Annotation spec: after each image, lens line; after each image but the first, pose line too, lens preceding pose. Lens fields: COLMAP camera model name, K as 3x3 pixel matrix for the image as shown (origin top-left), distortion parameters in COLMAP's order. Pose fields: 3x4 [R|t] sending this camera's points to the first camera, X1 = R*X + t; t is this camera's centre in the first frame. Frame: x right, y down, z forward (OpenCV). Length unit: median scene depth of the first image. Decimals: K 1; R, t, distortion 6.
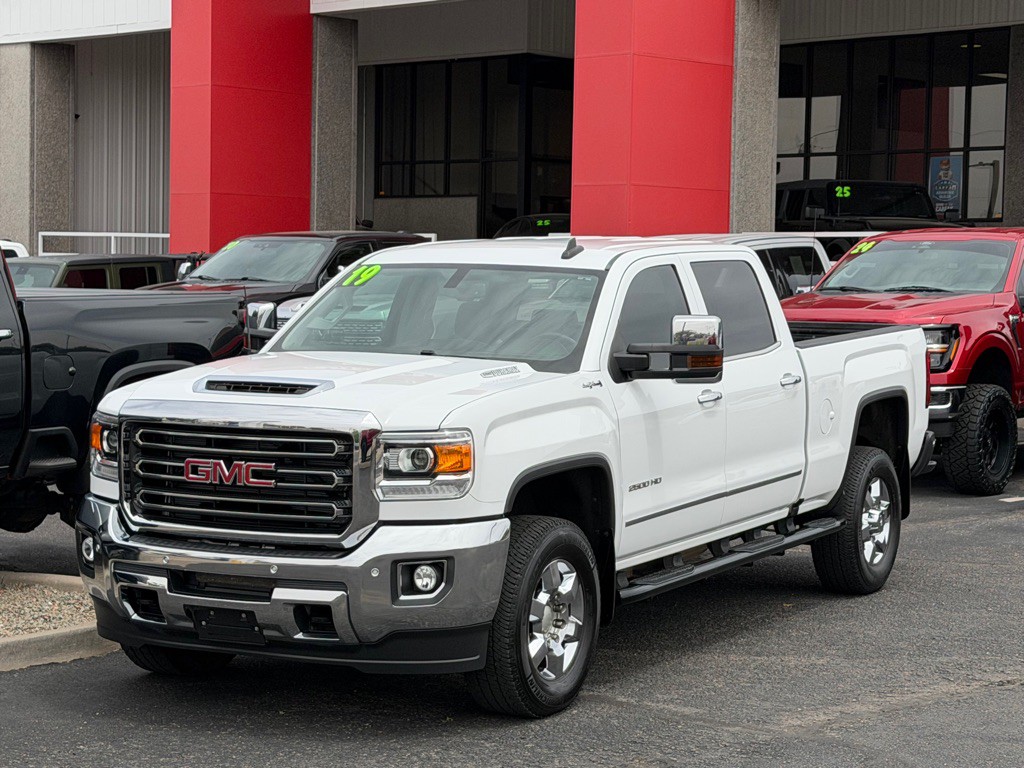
lens RADIAL K [[2279.9, 0, 507.3], [0, 2279.9, 392.0], [0, 0, 1]] dist [0.190809, -0.057987]
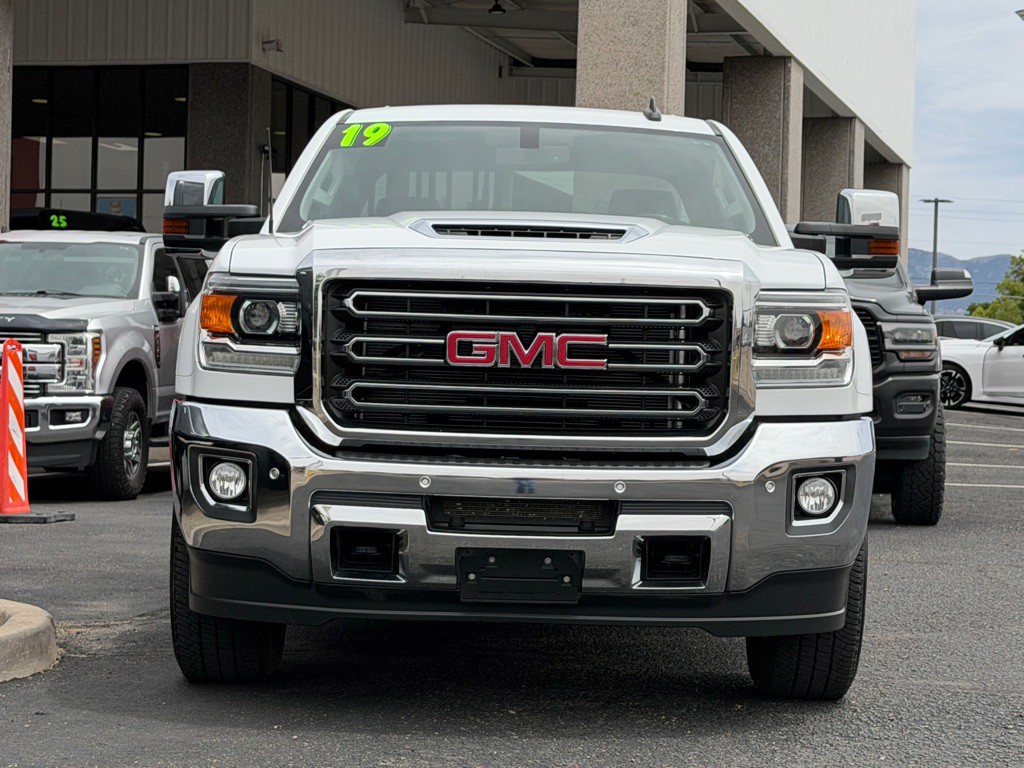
lens RADIAL K [[2279.9, 0, 507.3], [0, 2279.9, 392.0], [0, 0, 1]] dist [0.190809, -0.057987]
pose [[0.872729, 0.010580, 0.488091, -0.464214], [0.013792, 0.998832, -0.046311, 0.080102], [-0.488011, 0.047149, 0.871563, 0.419733]]
